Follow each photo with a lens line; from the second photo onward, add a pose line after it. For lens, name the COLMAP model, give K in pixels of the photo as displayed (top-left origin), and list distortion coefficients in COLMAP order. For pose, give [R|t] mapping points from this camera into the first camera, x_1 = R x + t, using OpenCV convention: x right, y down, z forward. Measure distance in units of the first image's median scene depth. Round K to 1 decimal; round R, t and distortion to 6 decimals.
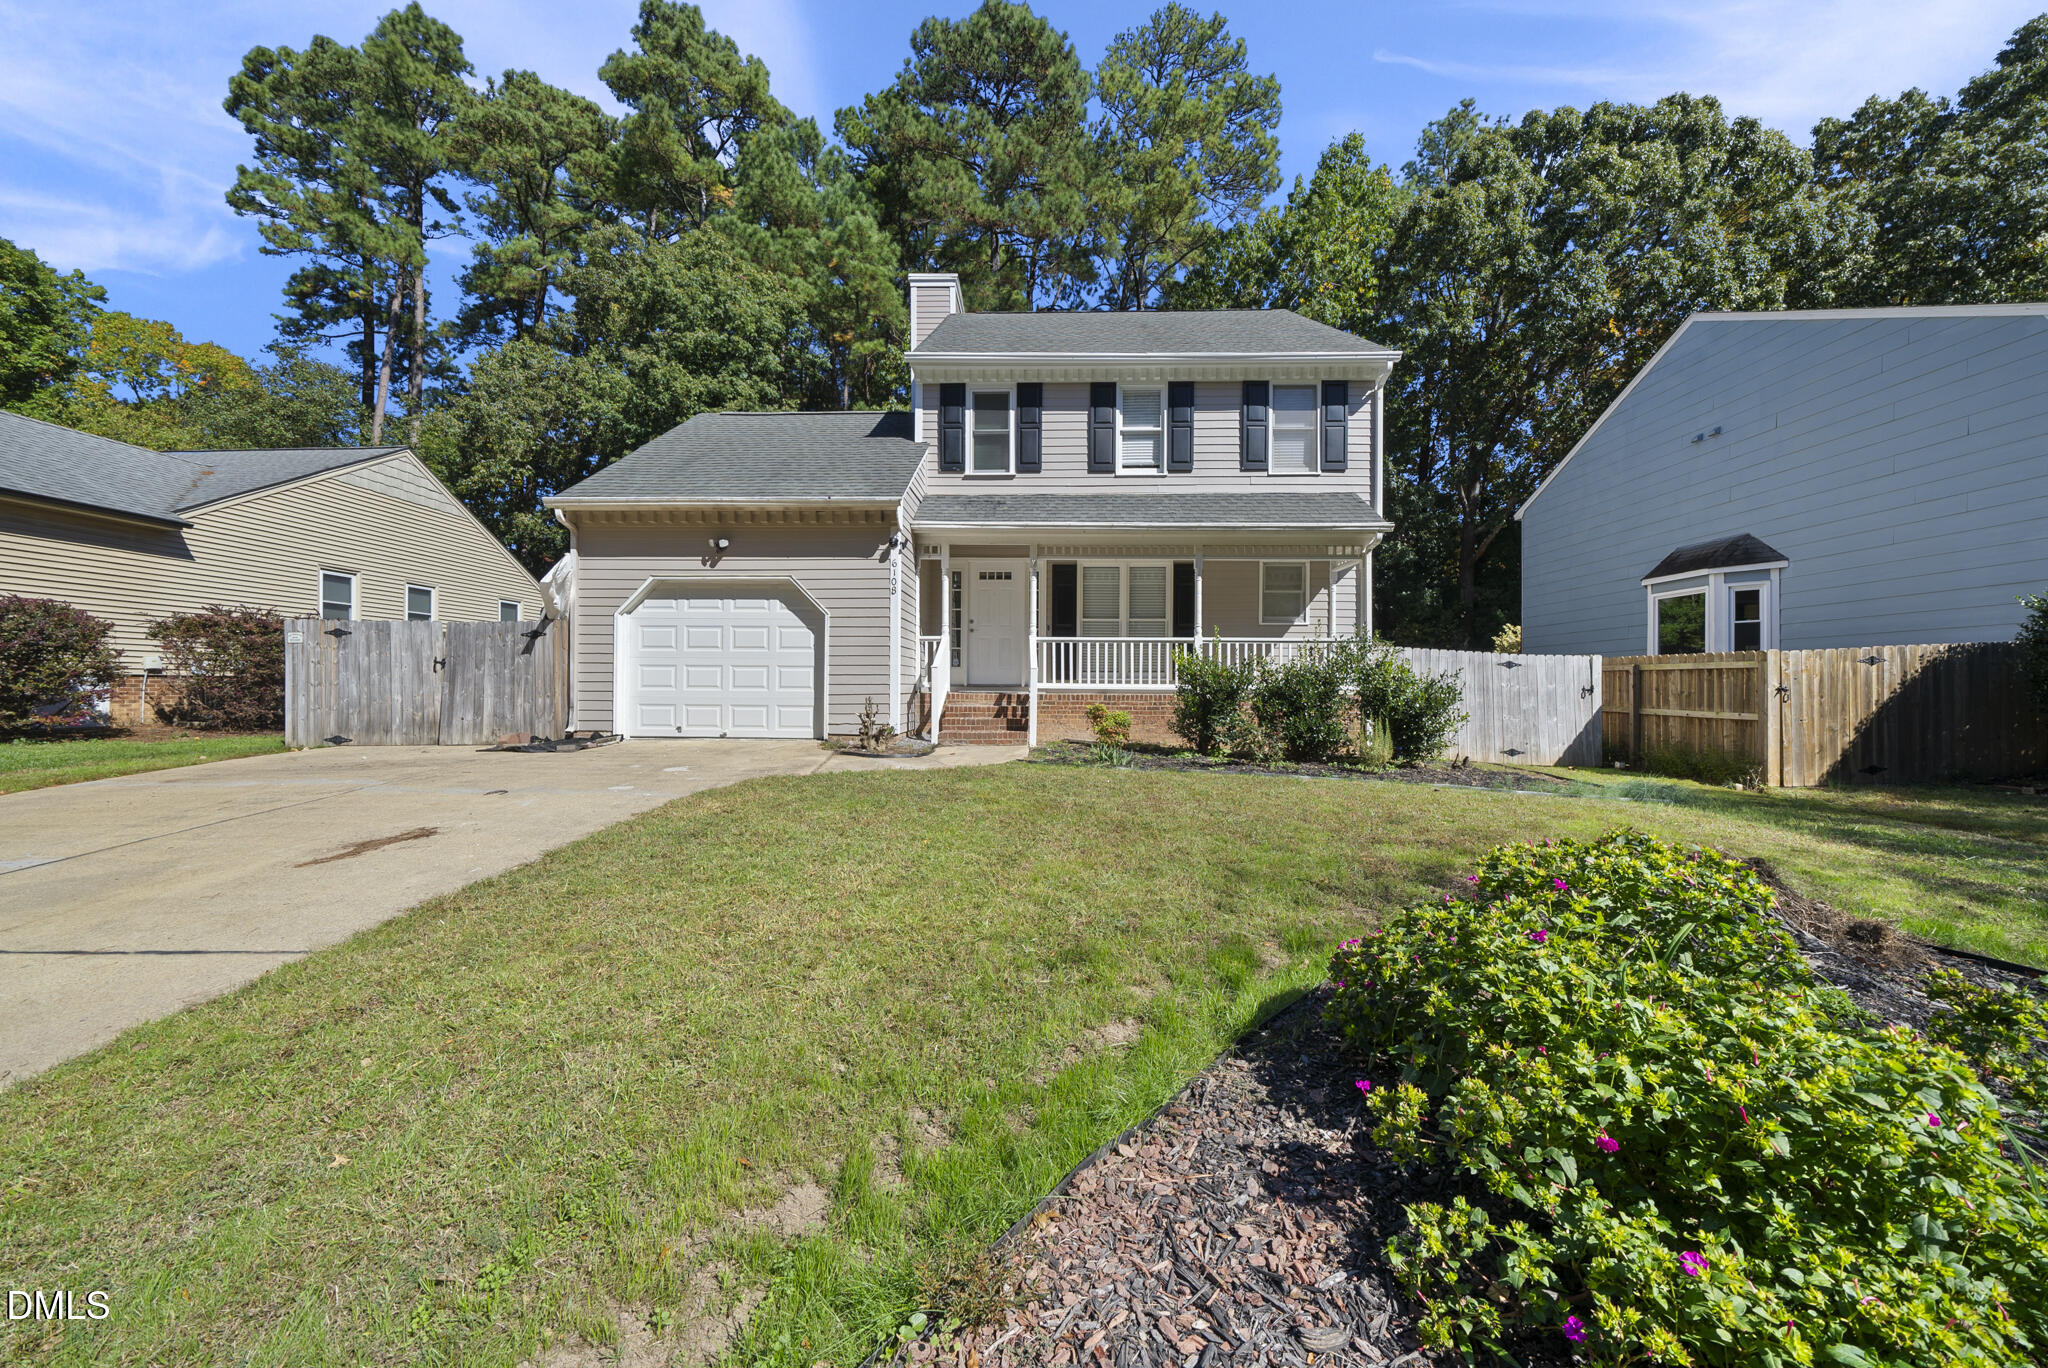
lens RADIAL K [[704.1, 0, 1039.3], [0, 704.1, 689.5], [0, 0, 1]] dist [-0.003806, -0.000888]
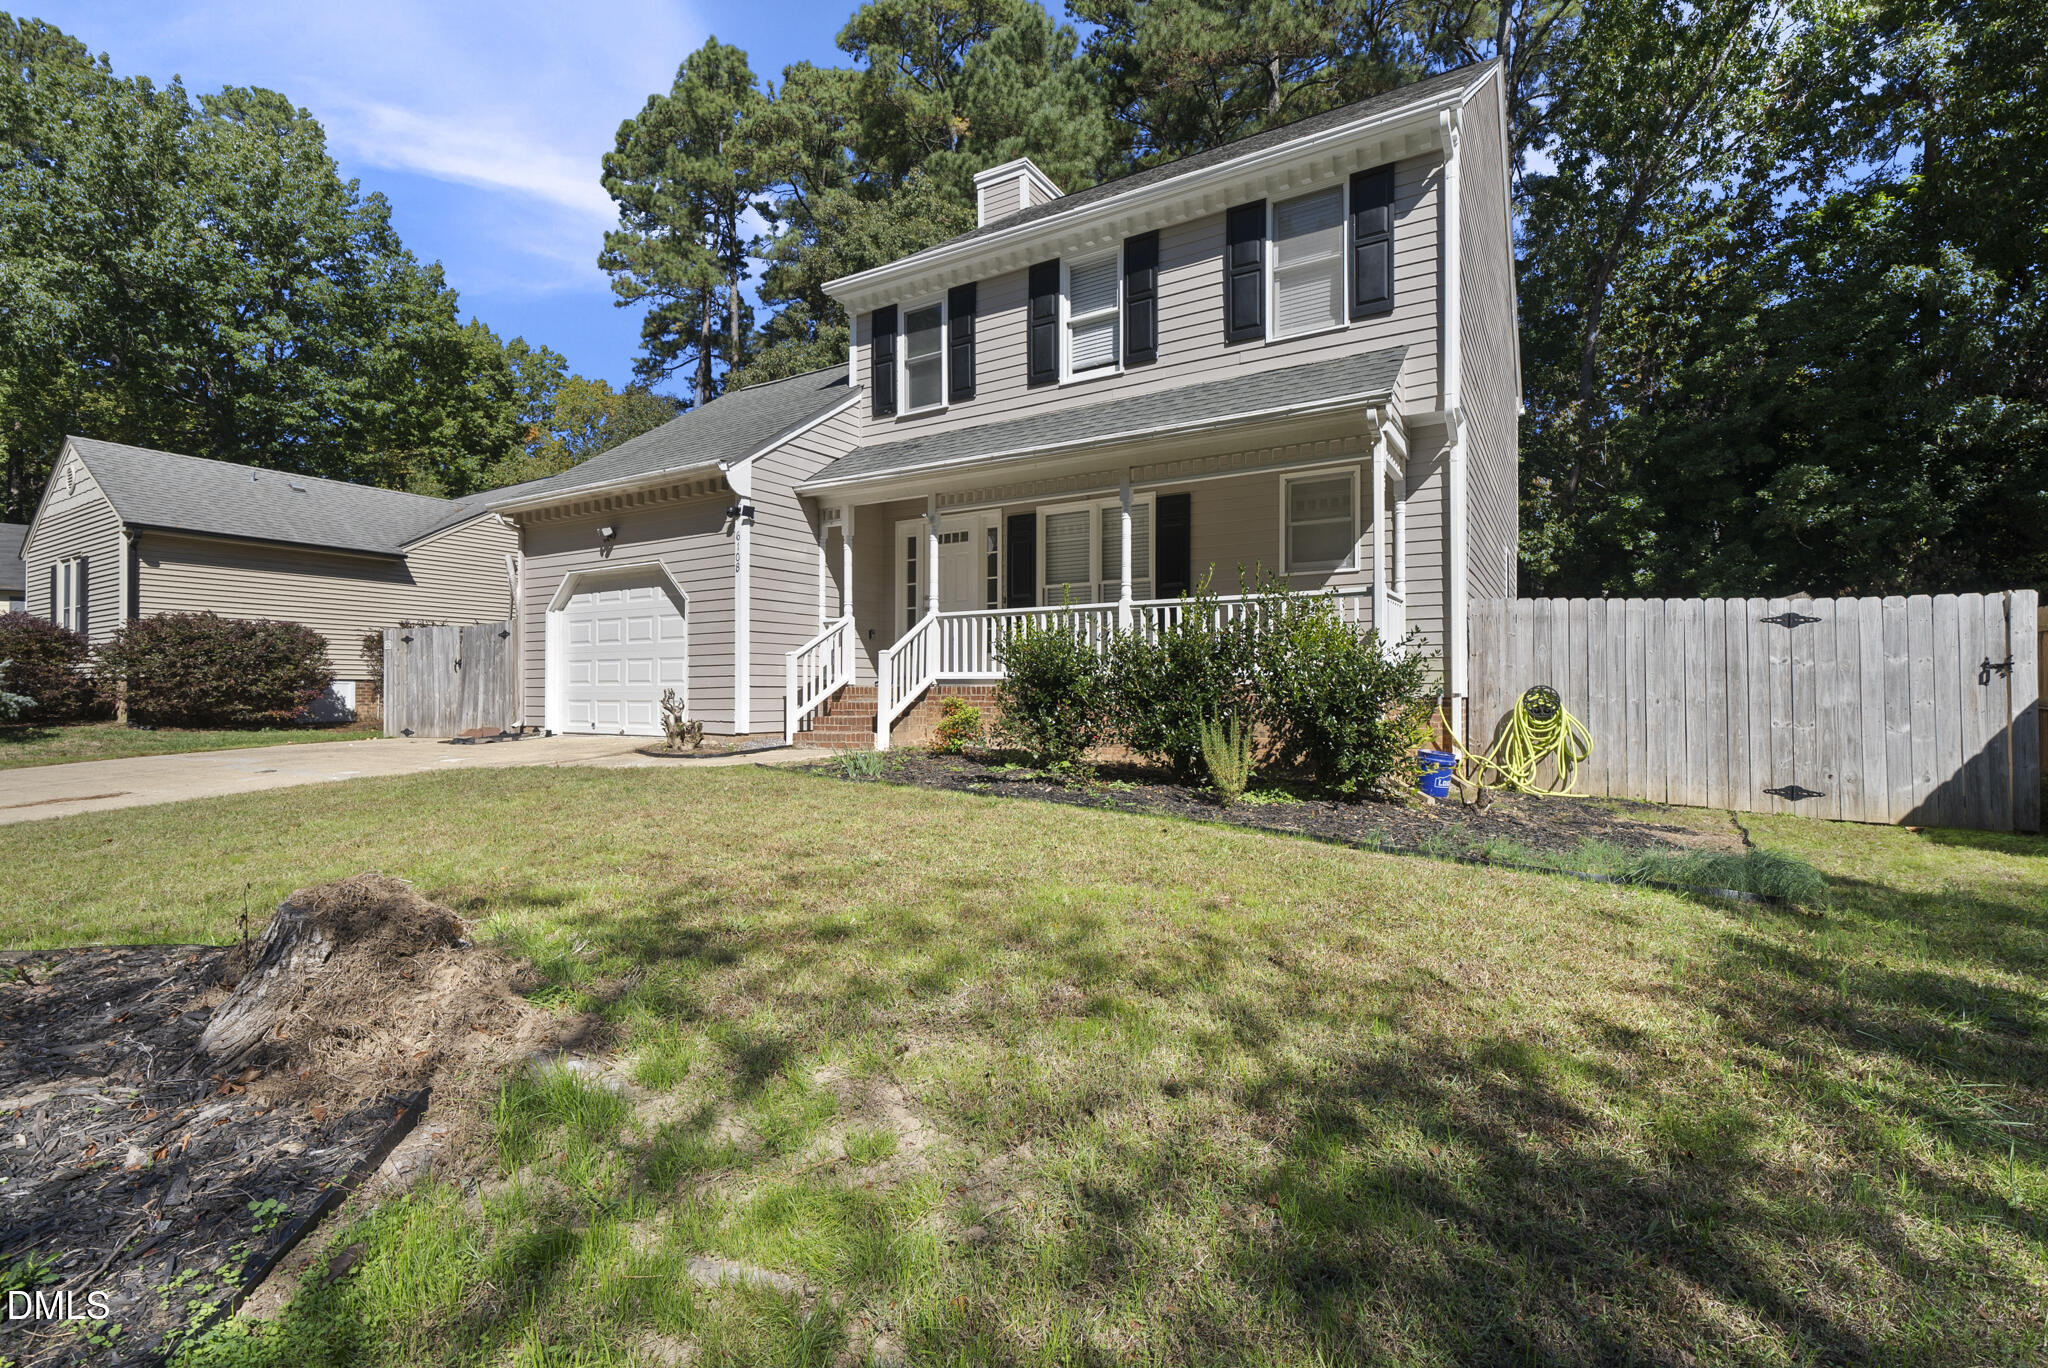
lens RADIAL K [[924.9, 0, 1032.3], [0, 924.9, 685.7], [0, 0, 1]] dist [-0.002696, 0.000368]
pose [[0.868126, -0.012000, -0.496199, 0.551883], [0.005719, 0.999883, -0.014176, 0.019435], [0.496311, 0.009469, 0.868093, 0.158898]]
